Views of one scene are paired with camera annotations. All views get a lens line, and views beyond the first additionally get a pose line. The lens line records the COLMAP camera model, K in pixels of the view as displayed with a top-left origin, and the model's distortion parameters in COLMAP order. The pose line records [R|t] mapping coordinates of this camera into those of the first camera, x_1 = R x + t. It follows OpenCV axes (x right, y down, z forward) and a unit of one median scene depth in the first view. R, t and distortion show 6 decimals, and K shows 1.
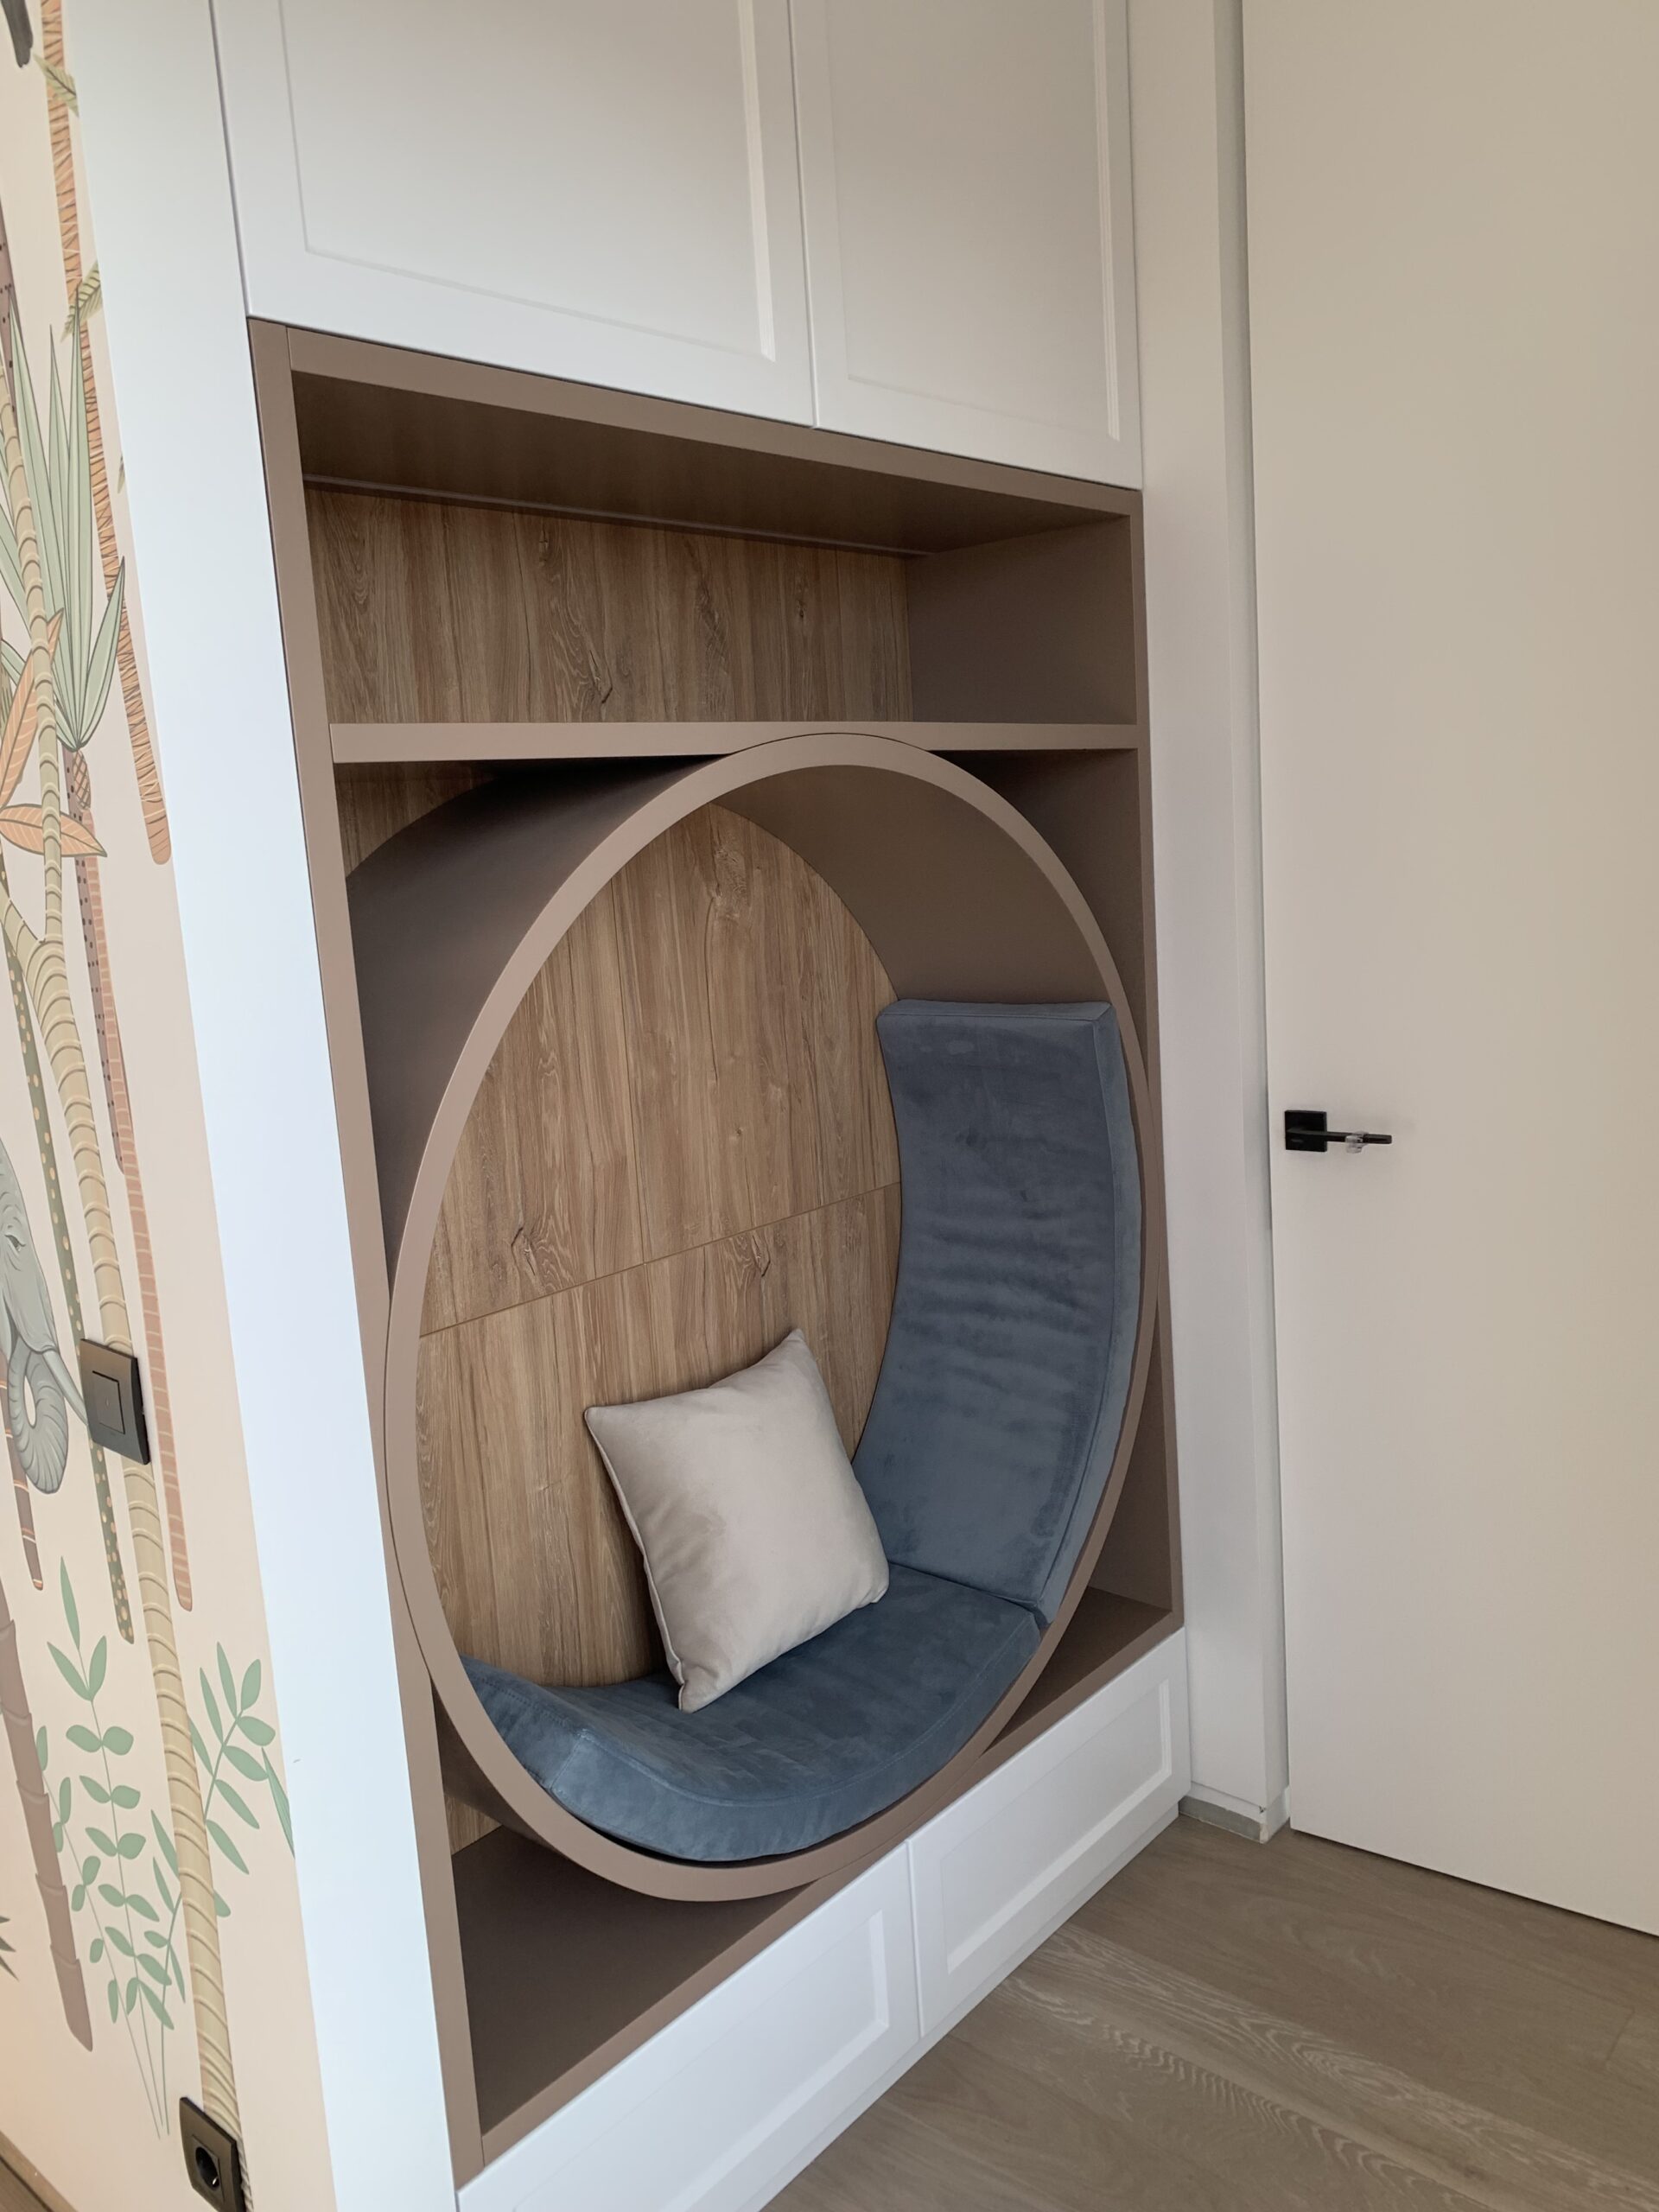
lens RADIAL K [[1687.5, 0, 837.3], [0, 1687.5, 1102.1], [0, 0, 1]] dist [0.029663, -0.027935]
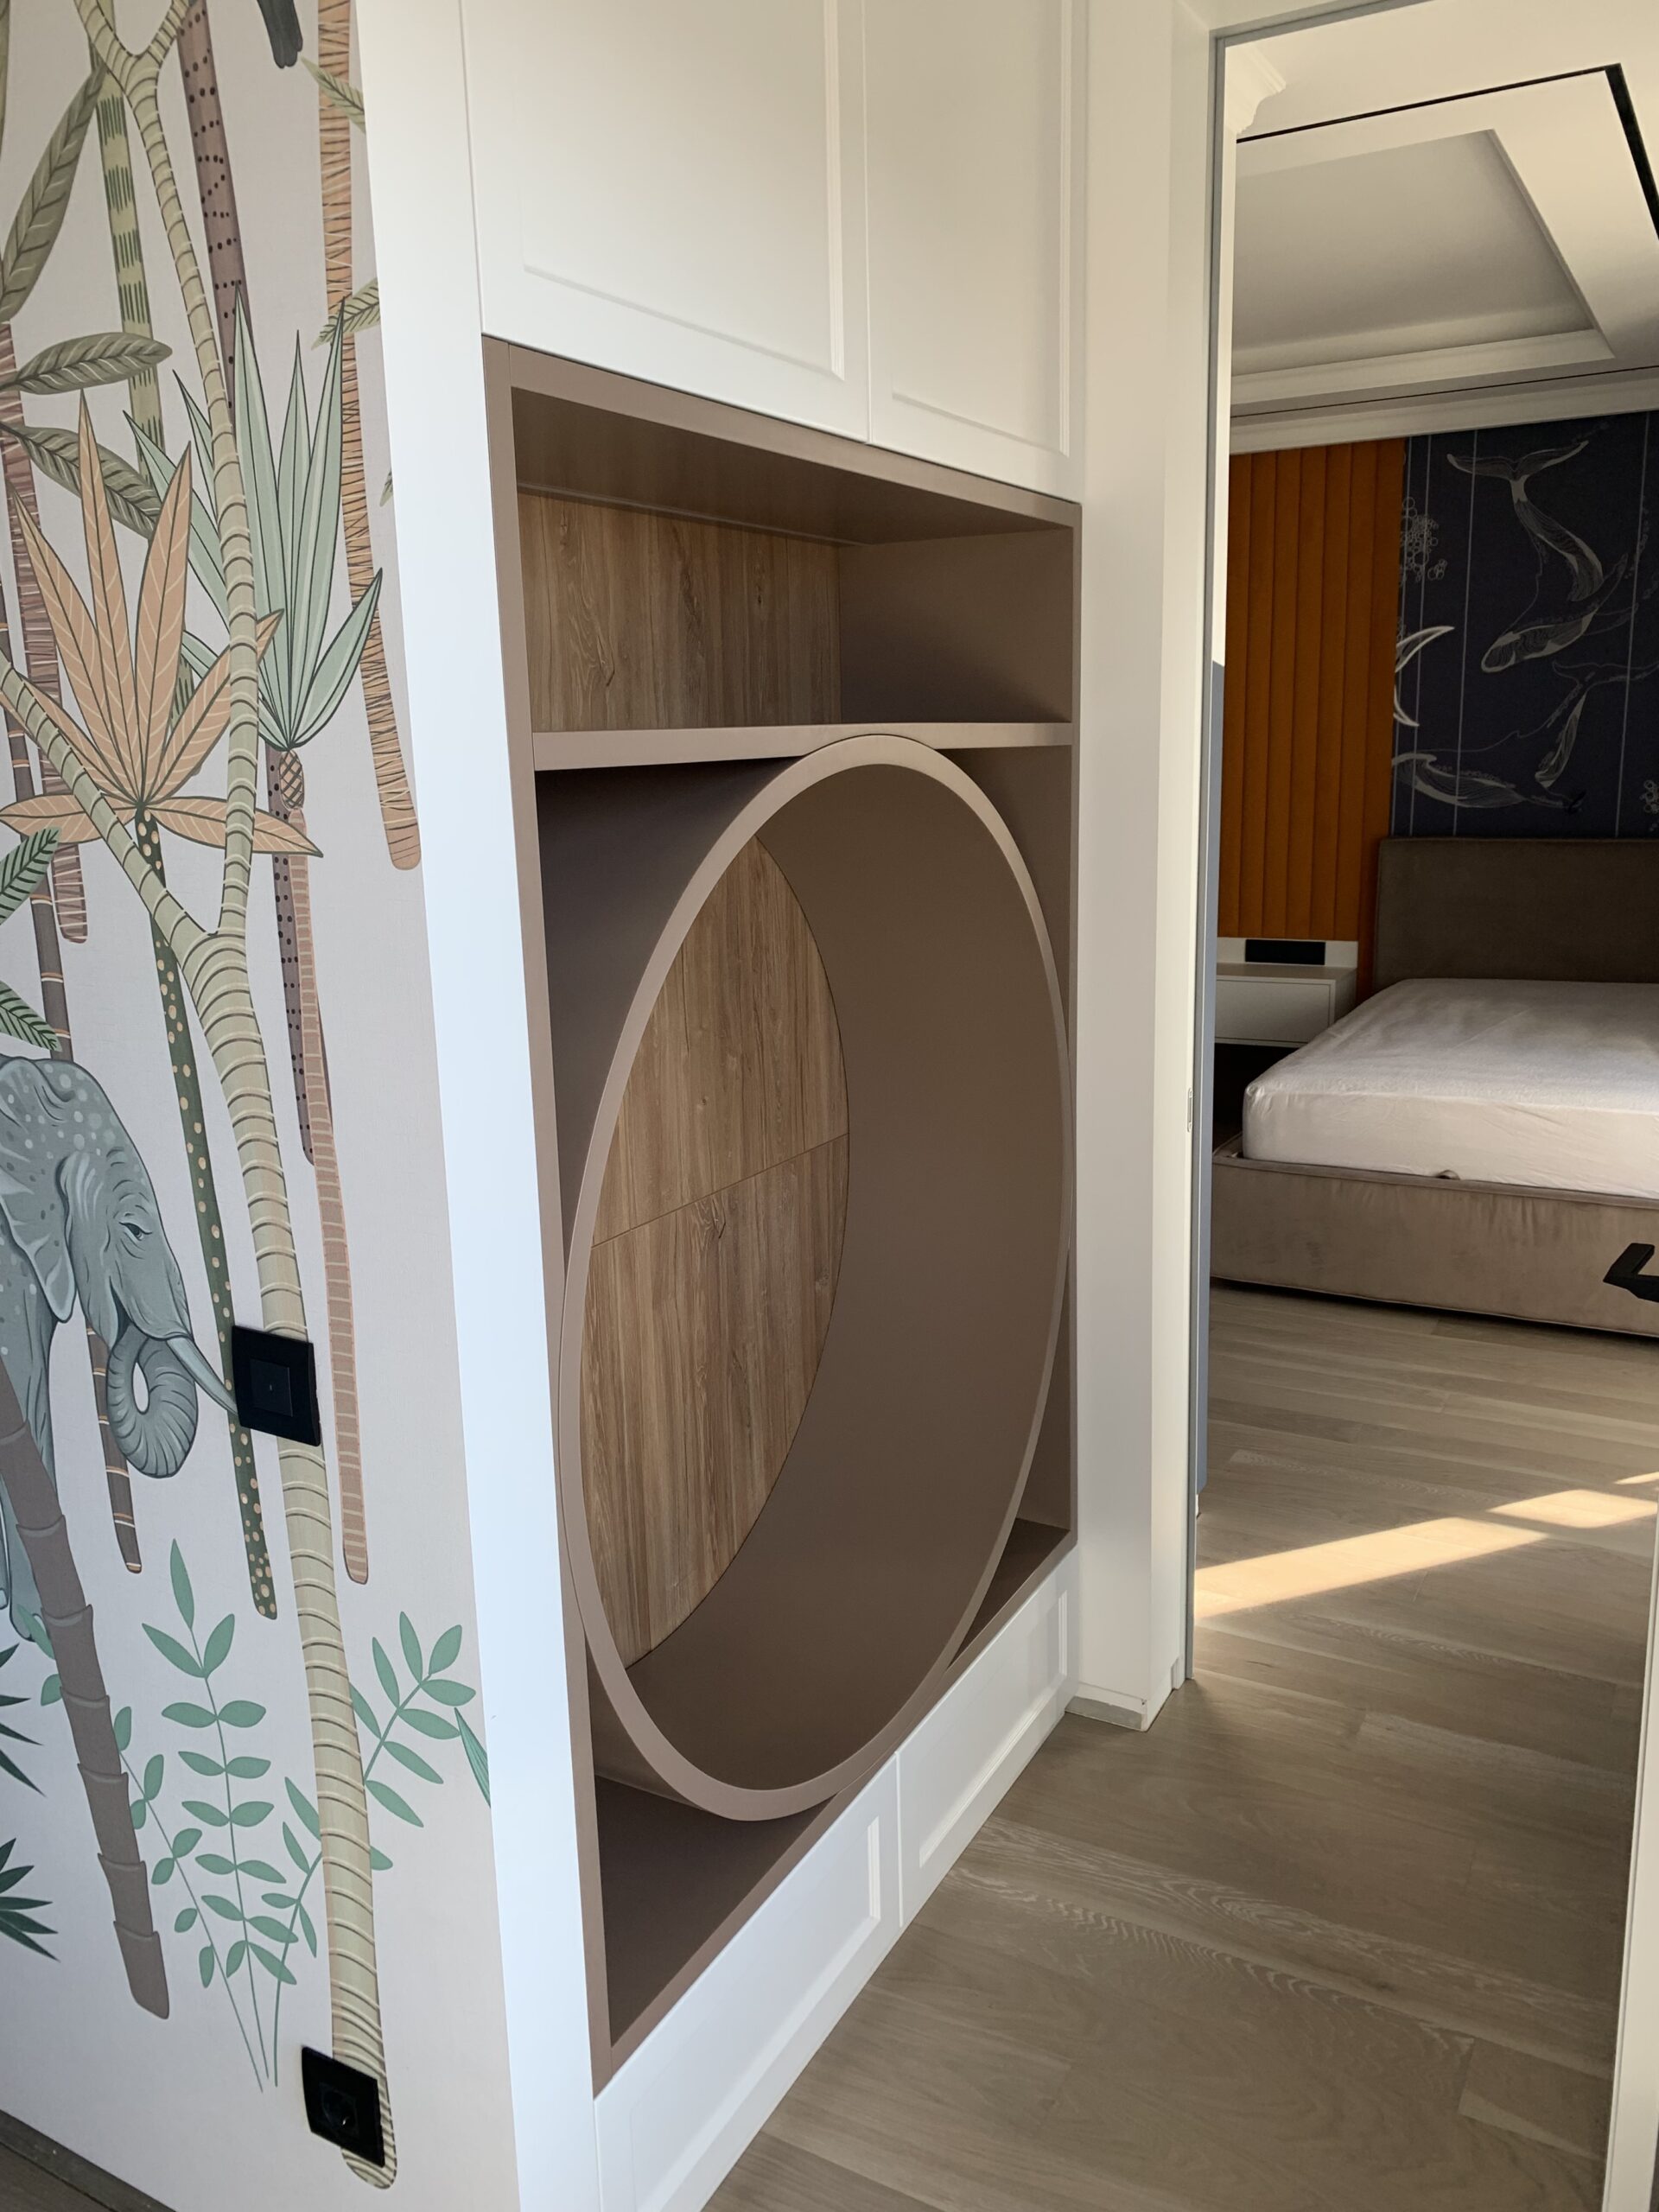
lens RADIAL K [[1687.5, 0, 842.3], [0, 1687.5, 1116.5], [0, 0, 1]] dist [0.029663, -0.027935]
pose [[0.978344, -0.005744, 0.206905, -0.250882], [-0.003947, 0.998915, 0.046397, -0.028112], [-0.206947, -0.046209, 0.977260, -0.048845]]
